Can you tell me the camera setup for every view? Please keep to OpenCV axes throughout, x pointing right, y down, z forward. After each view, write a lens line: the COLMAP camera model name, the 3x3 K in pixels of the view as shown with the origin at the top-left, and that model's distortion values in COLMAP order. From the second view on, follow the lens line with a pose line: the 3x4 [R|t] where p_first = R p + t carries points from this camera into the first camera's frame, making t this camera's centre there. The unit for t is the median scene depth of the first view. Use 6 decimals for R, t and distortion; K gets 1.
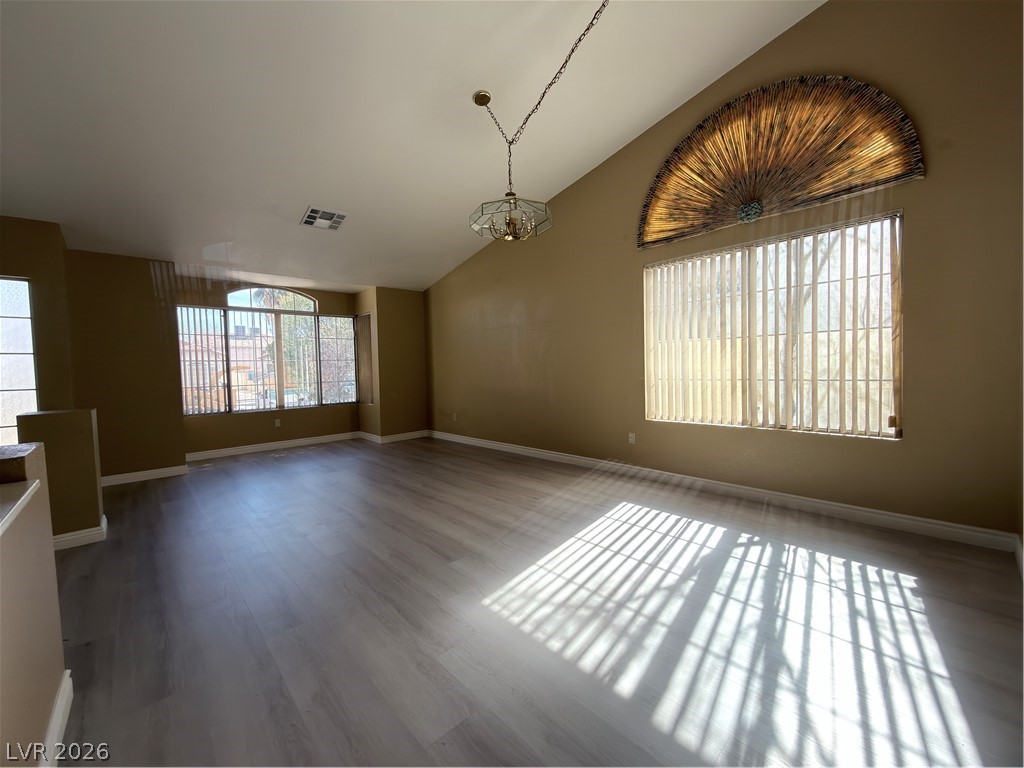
lens RADIAL K [[405.4, 0, 505.3], [0, 405.4, 384.7], [0, 0, 1]] dist [-0.000421, -0.001084]
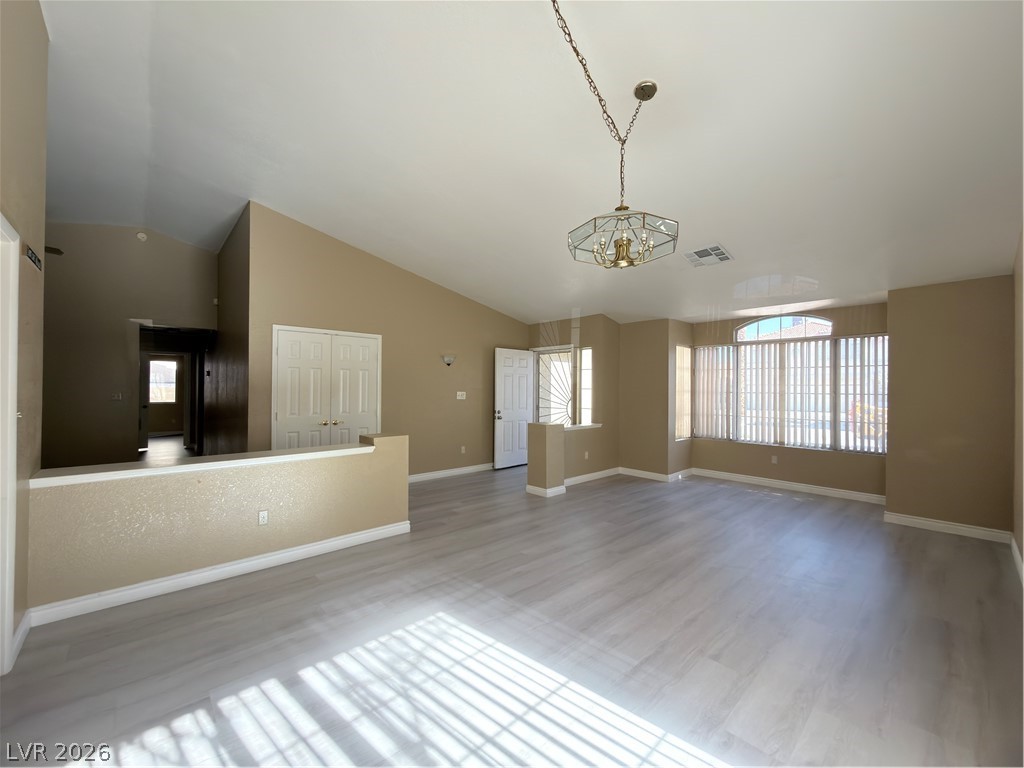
lens RADIAL K [[405.4, 0, 511.0], [0, 405.4, 387.4], [0, 0, 1]] dist [-0.000421, -0.001084]
pose [[-0.009322, 0.026142, -0.999615, 0.753585], [-0.050617, 0.998364, 0.026581, -0.131780], [0.998675, 0.050845, -0.007984, 0.760787]]
